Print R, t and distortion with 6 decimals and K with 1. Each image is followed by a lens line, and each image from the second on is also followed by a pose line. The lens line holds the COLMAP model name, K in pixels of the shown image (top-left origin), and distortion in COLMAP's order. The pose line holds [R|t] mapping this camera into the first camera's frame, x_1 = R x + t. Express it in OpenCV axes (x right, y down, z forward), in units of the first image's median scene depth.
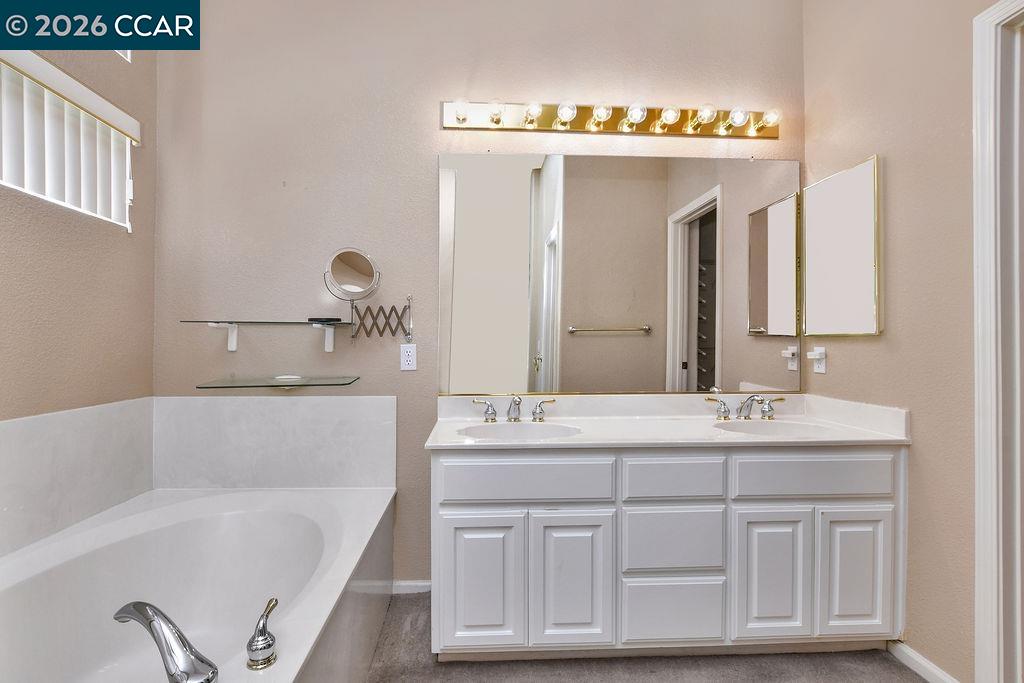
lens RADIAL K [[484.0, 0, 499.7], [0, 484.0, 345.7], [0, 0, 1]] dist [-0.025118, 0.000241]
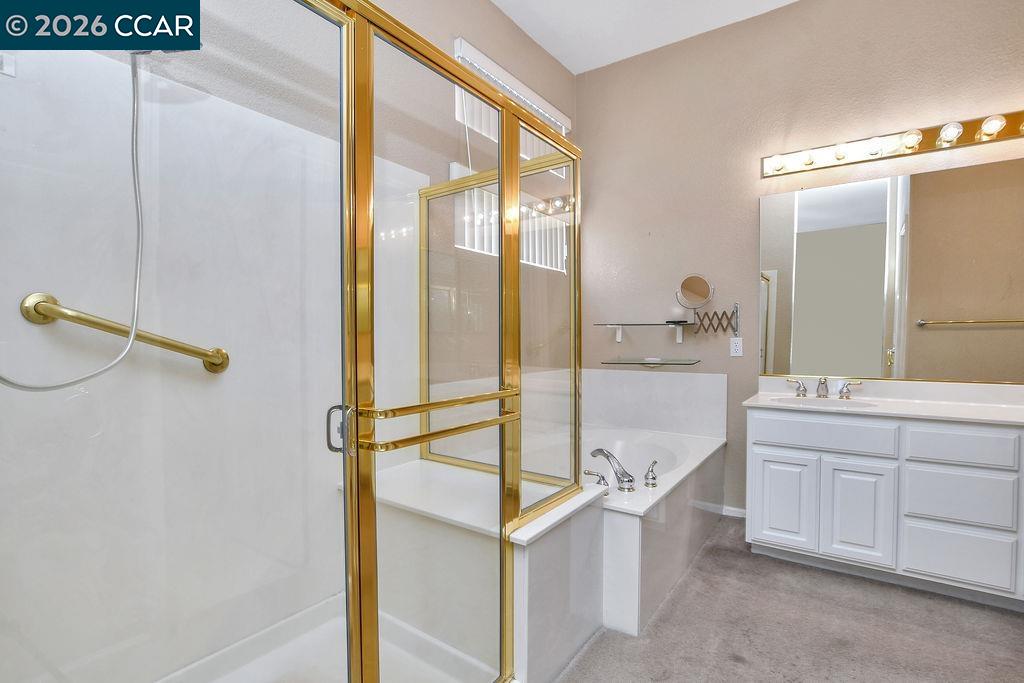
lens RADIAL K [[484.0, 0, 499.7], [0, 484.0, 345.7], [0, 0, 1]] dist [-0.025118, 0.000241]
pose [[0.778483, 0.010727, -0.627575, 0.161699], [0.001094, 0.999829, 0.018446, -0.007040], [0.627665, -0.015046, 0.778338, -0.543350]]
